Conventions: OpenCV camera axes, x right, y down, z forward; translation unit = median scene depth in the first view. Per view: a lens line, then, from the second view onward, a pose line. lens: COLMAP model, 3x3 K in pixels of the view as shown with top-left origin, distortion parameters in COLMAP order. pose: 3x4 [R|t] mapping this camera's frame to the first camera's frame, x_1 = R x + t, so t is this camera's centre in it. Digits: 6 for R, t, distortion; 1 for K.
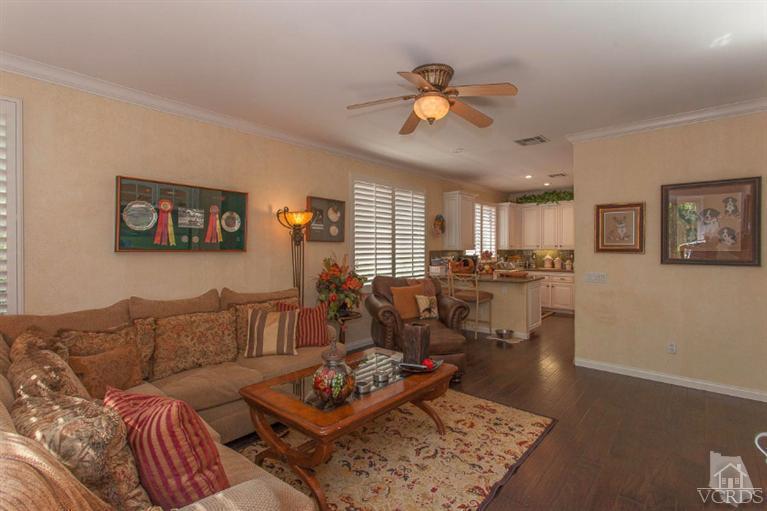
lens RADIAL K [[373.0, 0, 391.2], [0, 373.0, 248.7], [0, 0, 1]] dist [-0.000923, 0.000117]
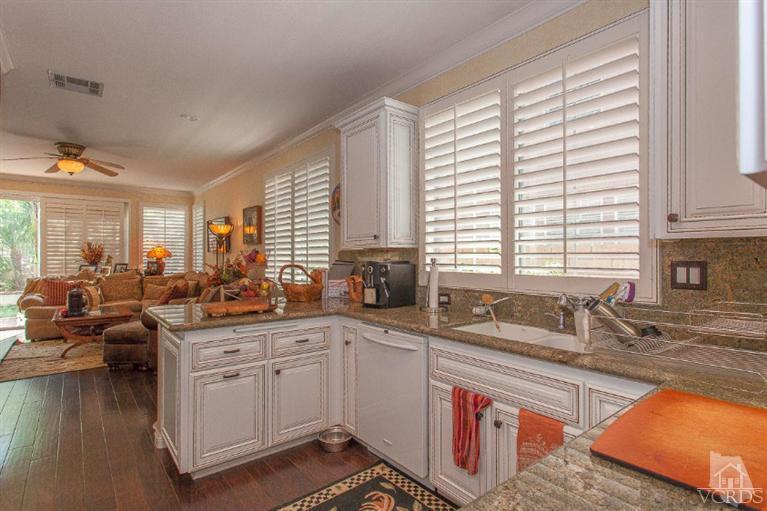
lens RADIAL K [[388.1, 0, 386.5], [0, 388.1, 258.5], [0, 0, 1]] dist [0.002656, 0.001122]
pose [[-0.197838, 0.000212, -0.980235, 1.445825], [-0.006450, 0.999978, 0.001519, 0.033188], [0.980214, 0.006623, -0.197832, 2.550773]]
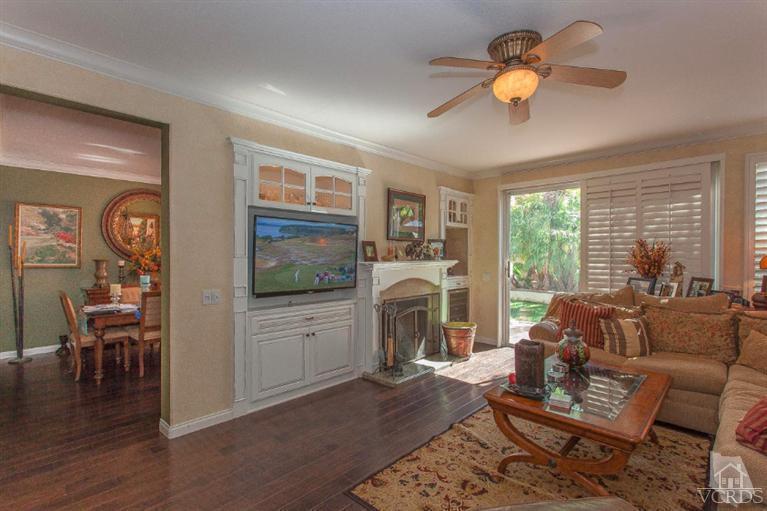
lens RADIAL K [[359.1, 0, 386.2], [0, 359.1, 256.5], [0, 0, 1]] dist [-0.000214, -0.000097]
pose [[-0.997642, -0.000628, 0.068635, 0.312576], [0.000109, 0.999942, 0.010731, -0.006886], [-0.068638, 0.010713, -0.997584, 1.668872]]
